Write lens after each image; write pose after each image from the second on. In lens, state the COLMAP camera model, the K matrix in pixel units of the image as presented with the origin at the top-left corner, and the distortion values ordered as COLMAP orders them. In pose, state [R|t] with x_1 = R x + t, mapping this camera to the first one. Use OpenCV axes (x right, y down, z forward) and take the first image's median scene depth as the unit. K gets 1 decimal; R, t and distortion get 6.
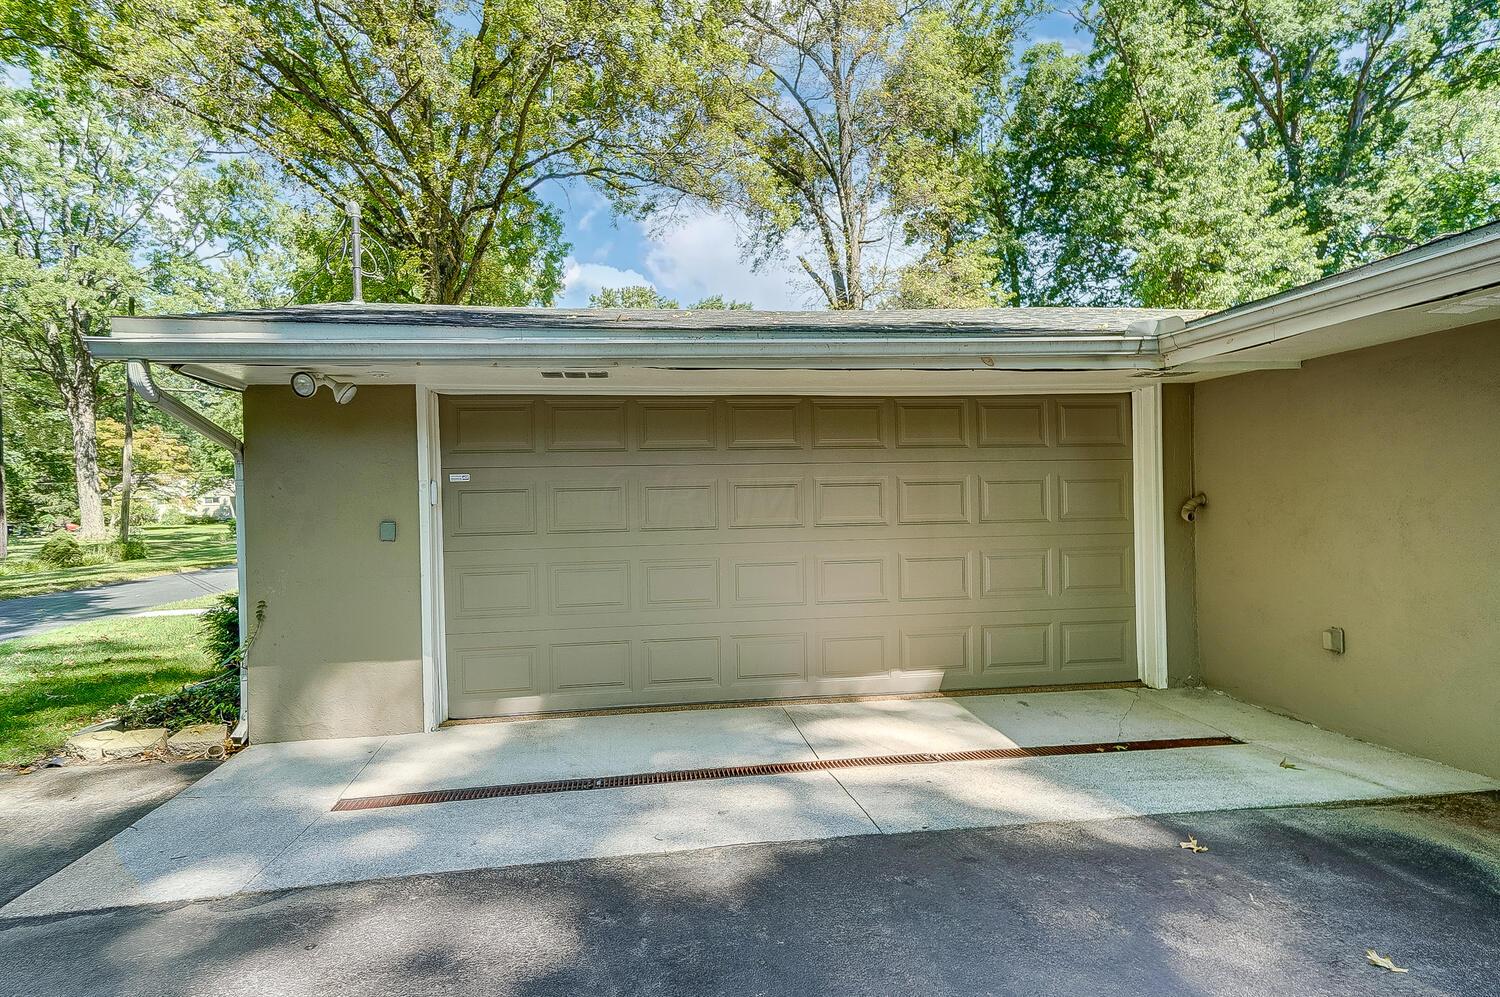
lens RADIAL K [[804.7, 0, 747.8], [0, 804.7, 504.4], [0, 0, 1]] dist [0.049986, 0.002103]
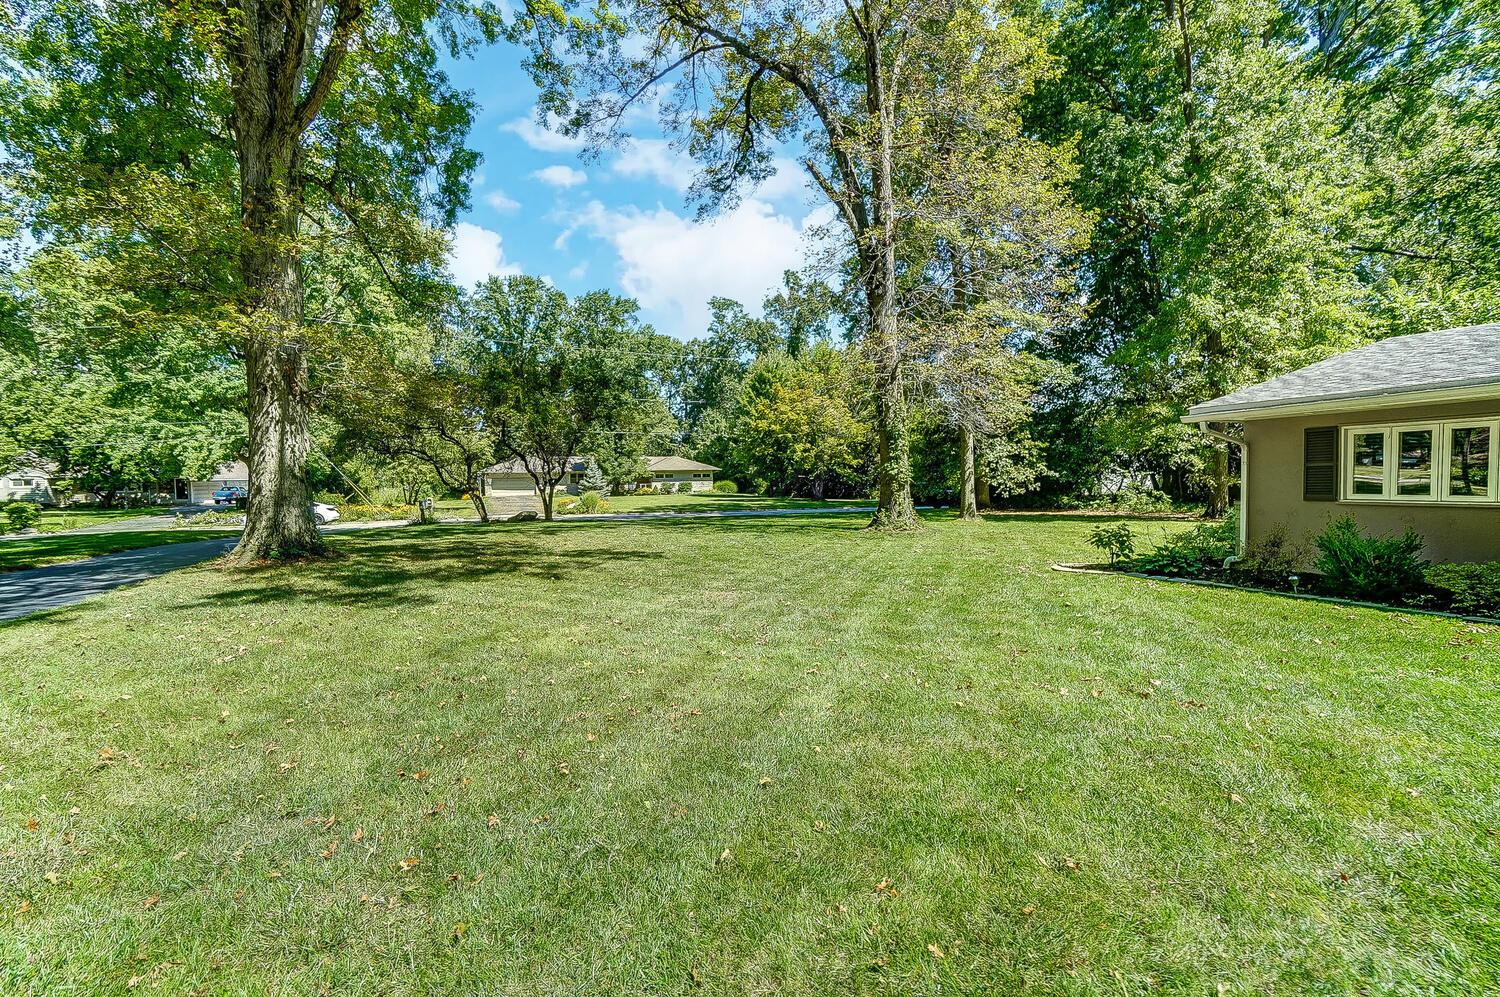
lens RADIAL K [[675.5, 0, 734.5], [0, 675.5, 501.4], [0, 0, 1]] dist [-0.013278, 0.014379]
pose [[0.981642, 0.003429, 0.190704, -0.118219], [-0.005900, 0.999906, 0.012391, 0.003565], [-0.190644, -0.013289, 0.981569, 0.370396]]
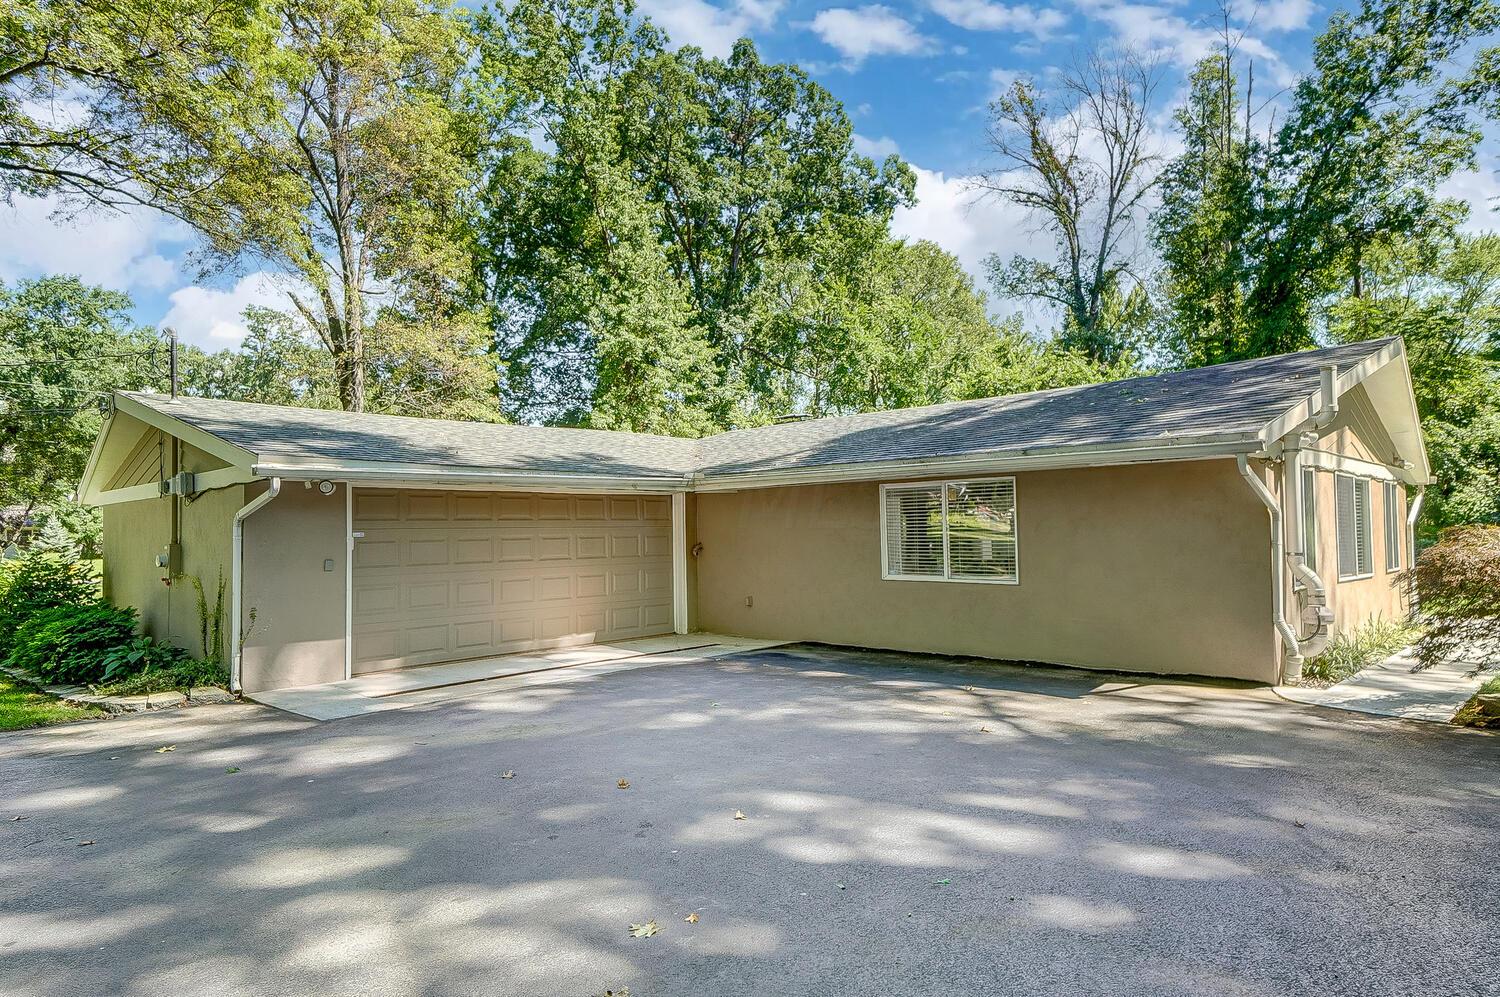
lens RADIAL K [[866.0, 0, 750.0], [0, 866.0, 498.5], [0, 0, 1]] dist [0.068658, -0.000521]
pose [[0.793869, 0.030605, 0.607318, -0.128299], [0.003003, 0.998523, -0.054245, -0.000973], [-0.608081, 0.044888, 0.792605, -0.156879]]
